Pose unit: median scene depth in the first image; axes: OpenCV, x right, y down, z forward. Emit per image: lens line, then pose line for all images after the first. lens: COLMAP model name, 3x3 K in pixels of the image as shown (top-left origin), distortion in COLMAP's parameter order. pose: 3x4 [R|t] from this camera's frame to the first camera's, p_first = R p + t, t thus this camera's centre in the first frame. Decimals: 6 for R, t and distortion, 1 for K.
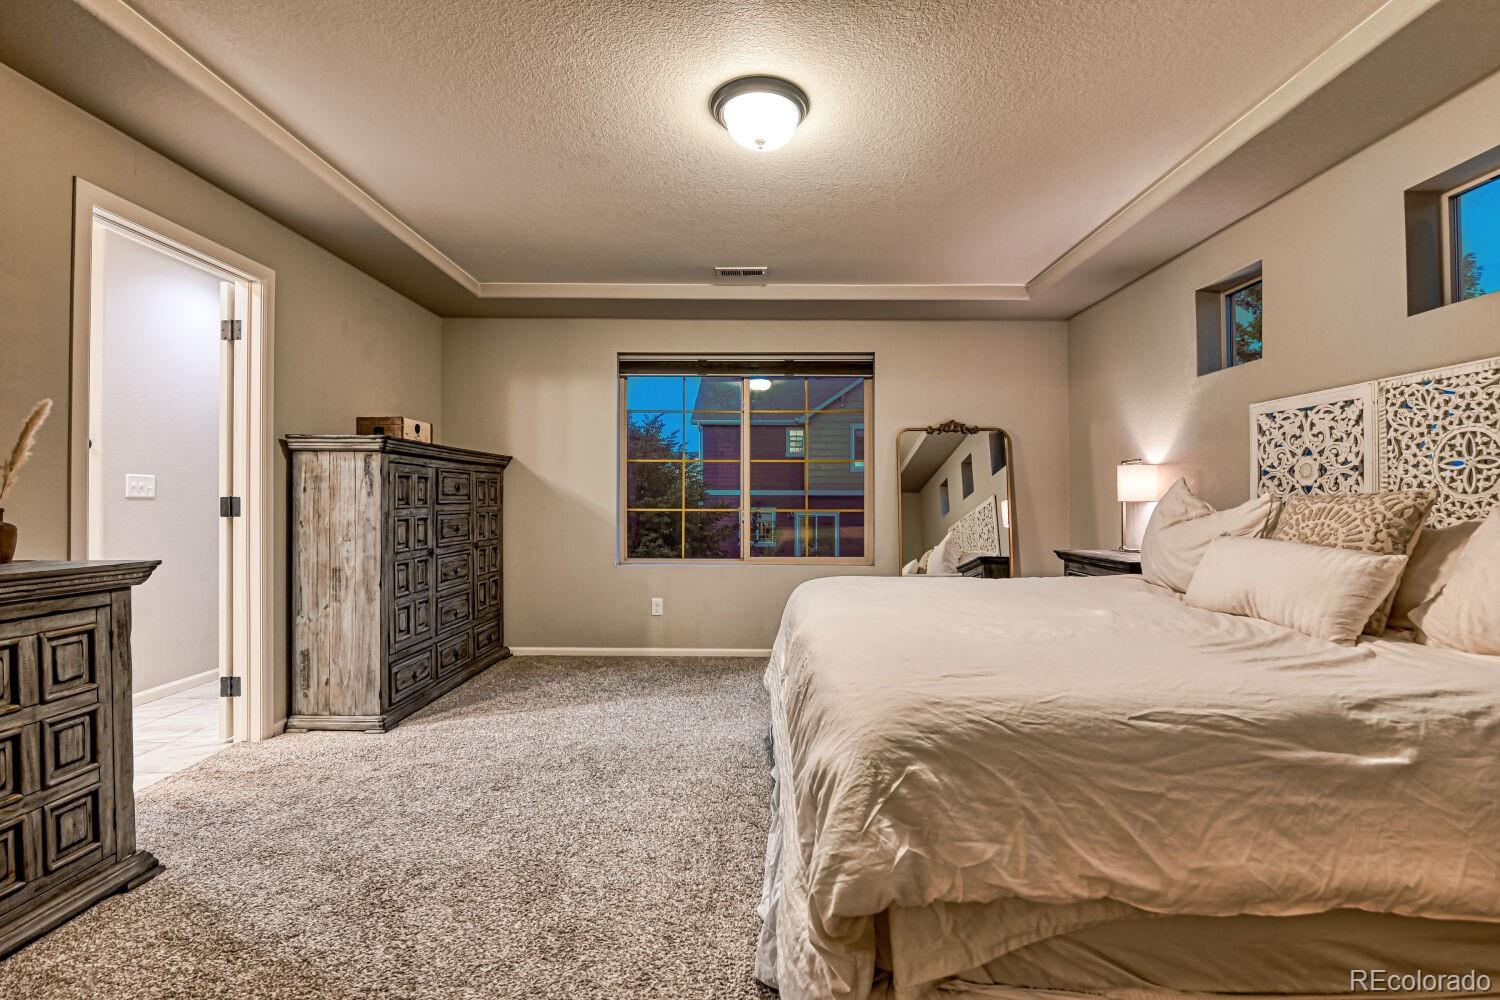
lens RADIAL K [[668.5, 0, 757.6], [0, 668.5, 502.7], [0, 0, 1]] dist [-0.009590, -0.004094]
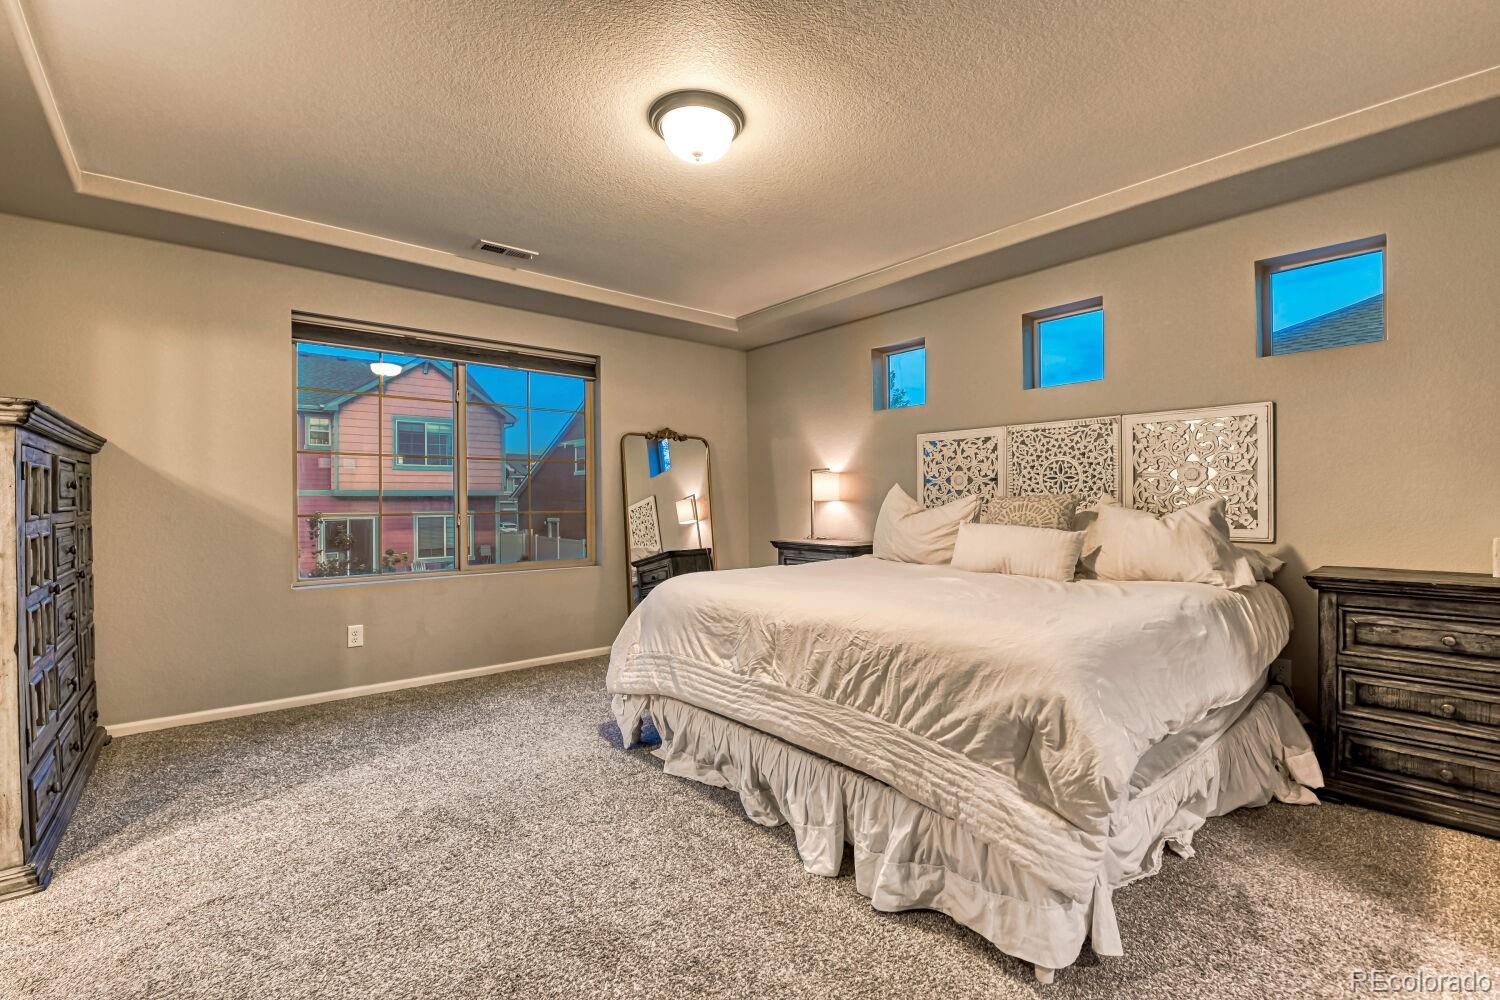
lens RADIAL K [[652.8, 0, 761.8], [0, 652.8, 499.1], [0, 0, 1]] dist [-0.003808, -0.004846]
pose [[0.755508, -0.003607, 0.655130, -0.481650], [0.007263, 0.999970, -0.002871, -0.003498], [-0.655099, 0.006927, 0.755511, 0.143673]]
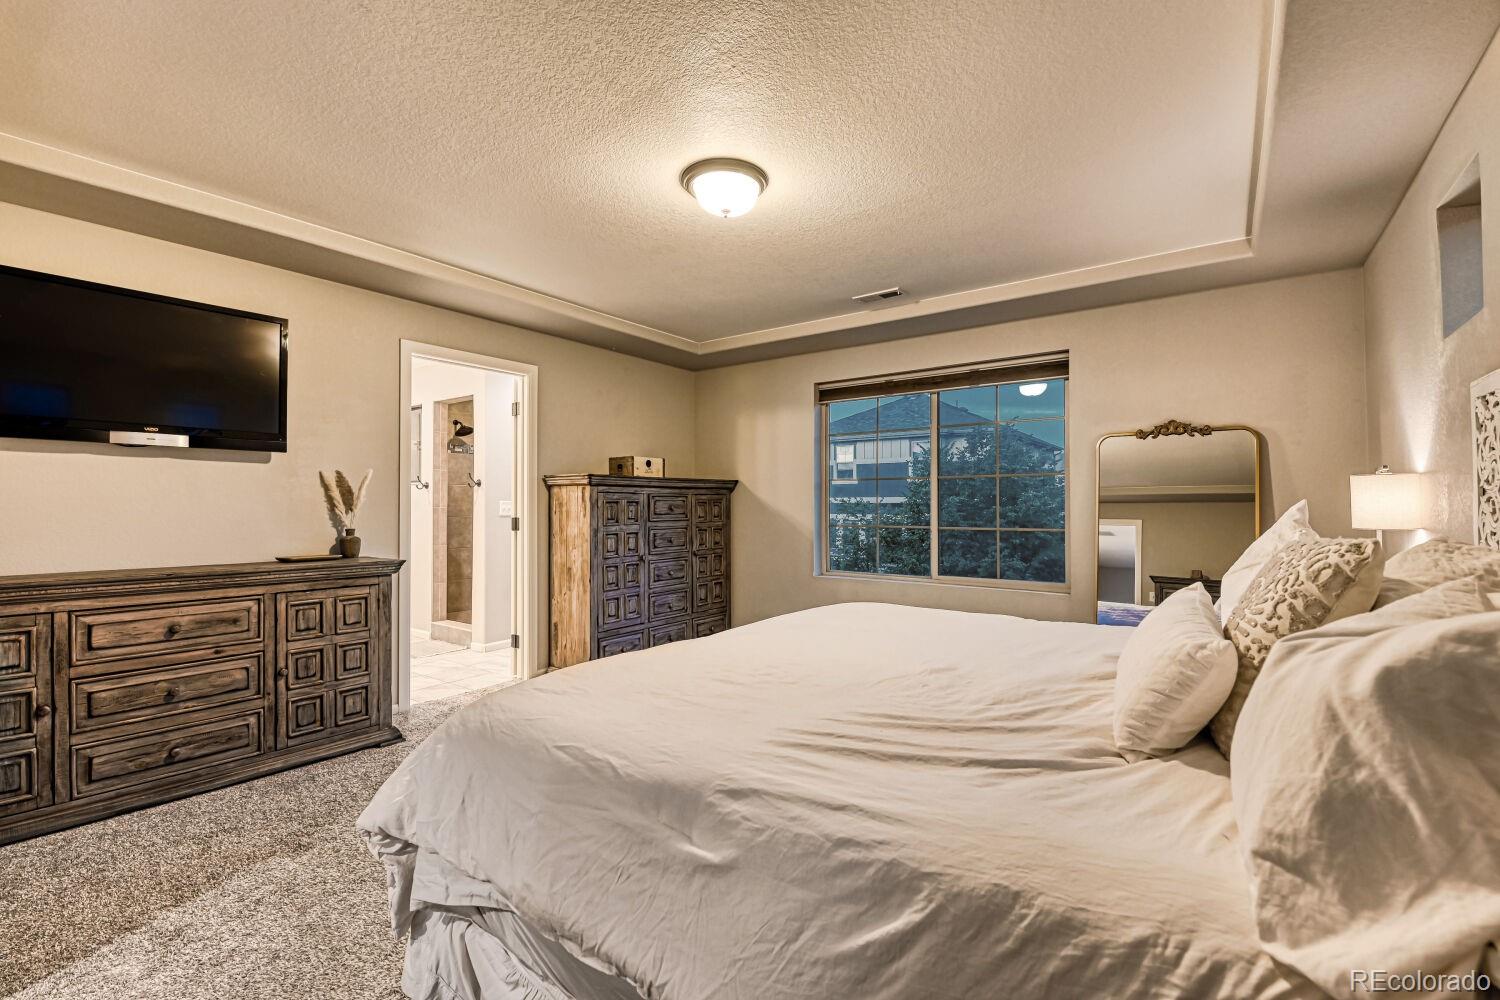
lens RADIAL K [[652.8, 0, 754.5], [0, 652.8, 503.2], [0, 0, 1]] dist [-0.003808, -0.004846]
pose [[0.806862, -0.006397, -0.590706, 0.573226], [0.002614, 0.999970, -0.007259, -0.031383], [0.590734, 0.004314, 0.806855, 0.116285]]
